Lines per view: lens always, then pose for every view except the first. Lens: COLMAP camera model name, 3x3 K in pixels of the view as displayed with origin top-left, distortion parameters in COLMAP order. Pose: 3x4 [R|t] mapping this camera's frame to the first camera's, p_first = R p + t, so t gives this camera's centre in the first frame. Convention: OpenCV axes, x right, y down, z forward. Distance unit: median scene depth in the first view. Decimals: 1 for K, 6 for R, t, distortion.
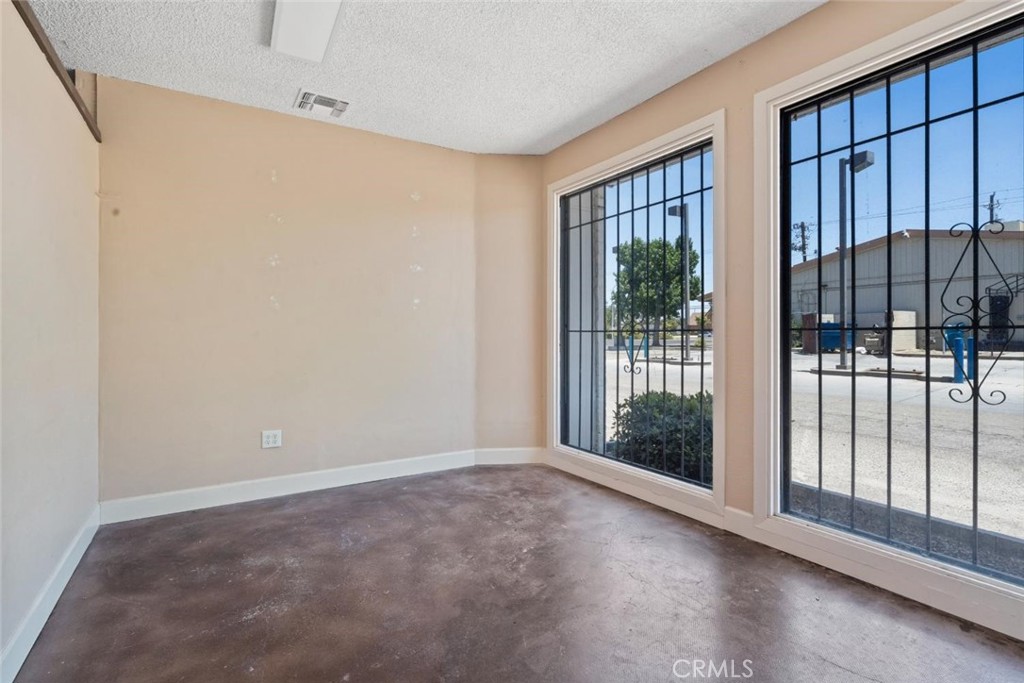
lens RADIAL K [[489.9, 0, 512.7], [0, 489.9, 331.1], [0, 0, 1]] dist [0.002256, 0.000059]
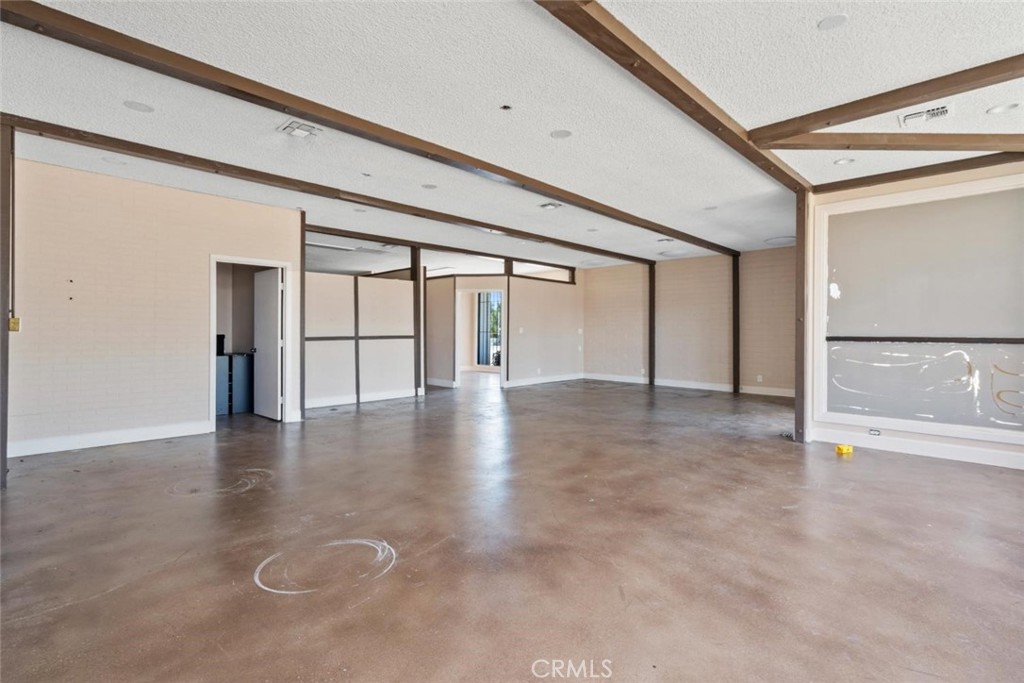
lens RADIAL K [[473.0, 0, 511.6], [0, 473.0, 337.8], [0, 0, 1]] dist [0.000178, 0.000191]
pose [[0.974546, 0.005821, 0.224110, -0.409389], [-0.009155, 0.999862, 0.013842, -0.007047], [-0.223998, -0.015541, 0.974466, -2.266736]]
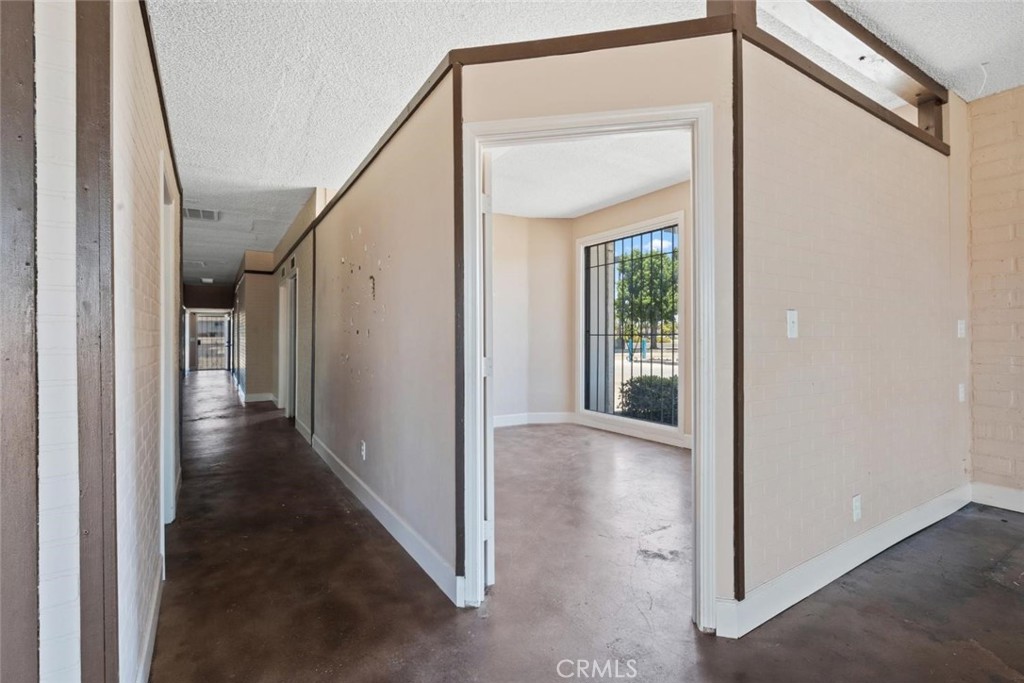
lens RADIAL K [[473.0, 0, 511.6], [0, 473.0, 337.8], [0, 0, 1]] dist [0.000178, 0.000191]
pose [[0.999956, -0.000081, -0.009399, -0.112557], [0.000137, 0.999982, 0.005980, -0.000239], [0.009399, -0.005981, 0.999938, -0.460562]]
